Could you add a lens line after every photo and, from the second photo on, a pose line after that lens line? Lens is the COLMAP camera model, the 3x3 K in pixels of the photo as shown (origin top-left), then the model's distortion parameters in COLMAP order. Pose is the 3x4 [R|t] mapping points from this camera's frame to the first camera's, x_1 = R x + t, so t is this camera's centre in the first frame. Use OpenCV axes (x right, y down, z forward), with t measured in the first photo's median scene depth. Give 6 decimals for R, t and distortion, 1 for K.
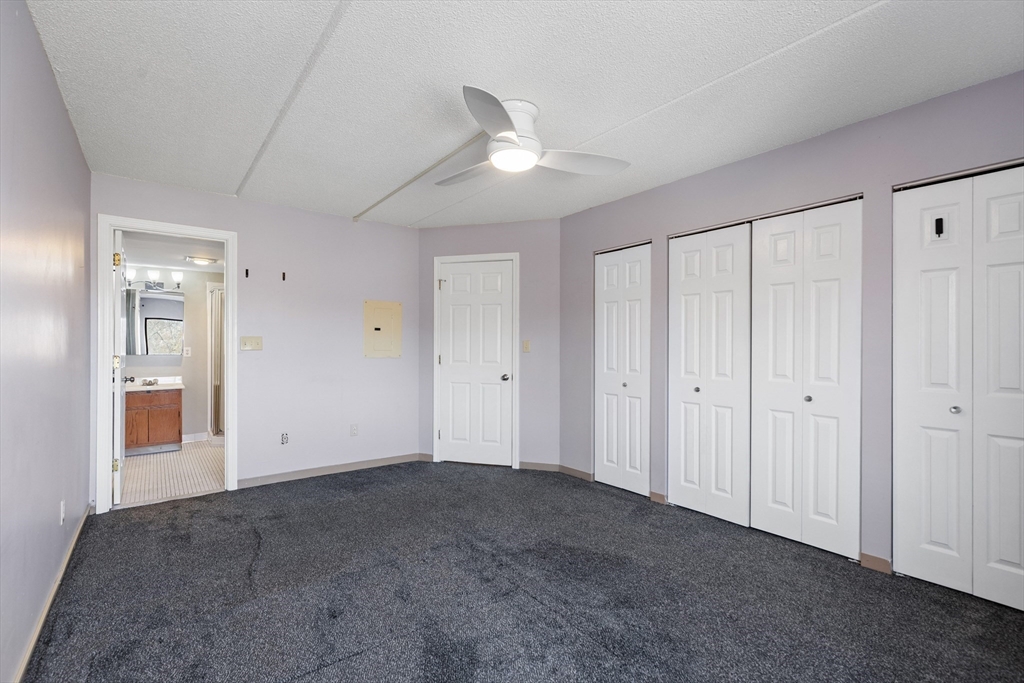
lens RADIAL K [[465.5, 0, 513.7], [0, 465.5, 347.3], [0, 0, 1]] dist [0.000403, 0.000388]
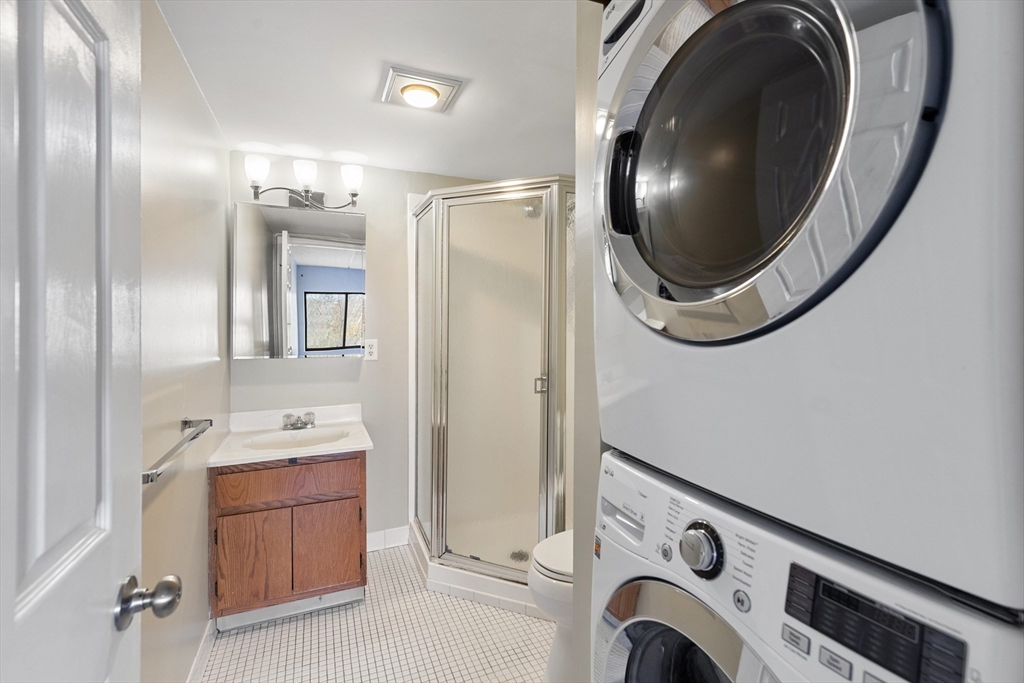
lens RADIAL K [[474.6, 0, 505.7], [0, 474.6, 322.4], [0, 0, 1]] dist [-0.001906, -0.000098]
pose [[0.961906, -0.002624, -0.273369, -0.472880], [0.002007, 0.999995, -0.002536, -0.014898], [0.273374, 0.001891, 0.961906, 0.625515]]
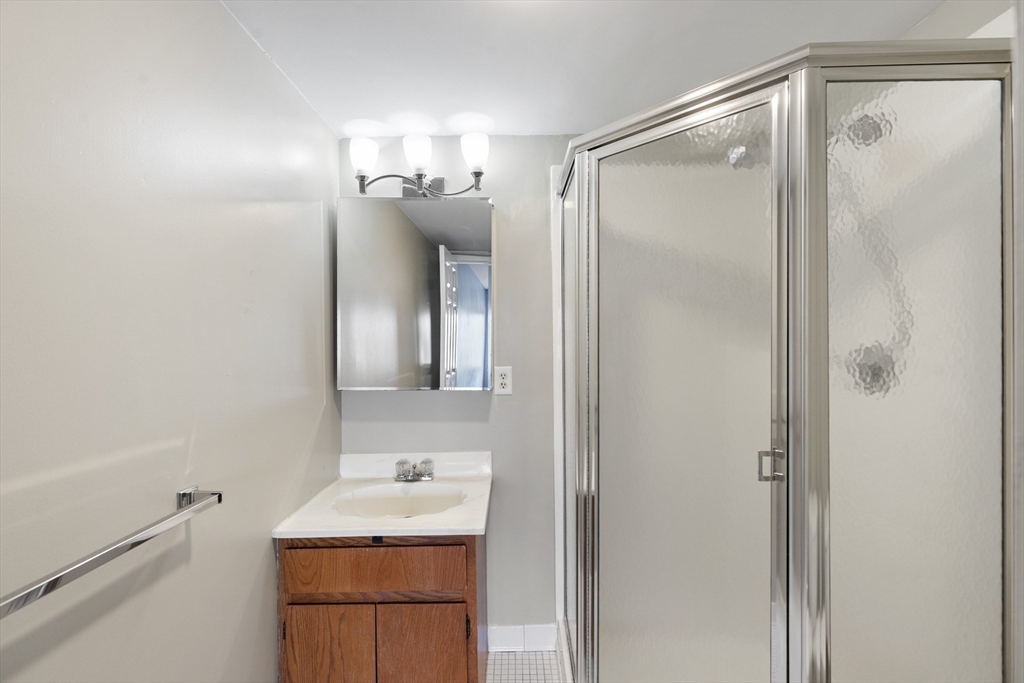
lens RADIAL K [[470.1, 0, 507.0], [0, 470.1, 339.6], [0, 0, 1]] dist [0.003695, 0.000275]
pose [[0.785807, -0.012402, -0.618347, -0.512462], [0.008010, 0.999919, -0.009876, -0.016087], [0.618420, 0.002808, 0.785843, 0.769950]]
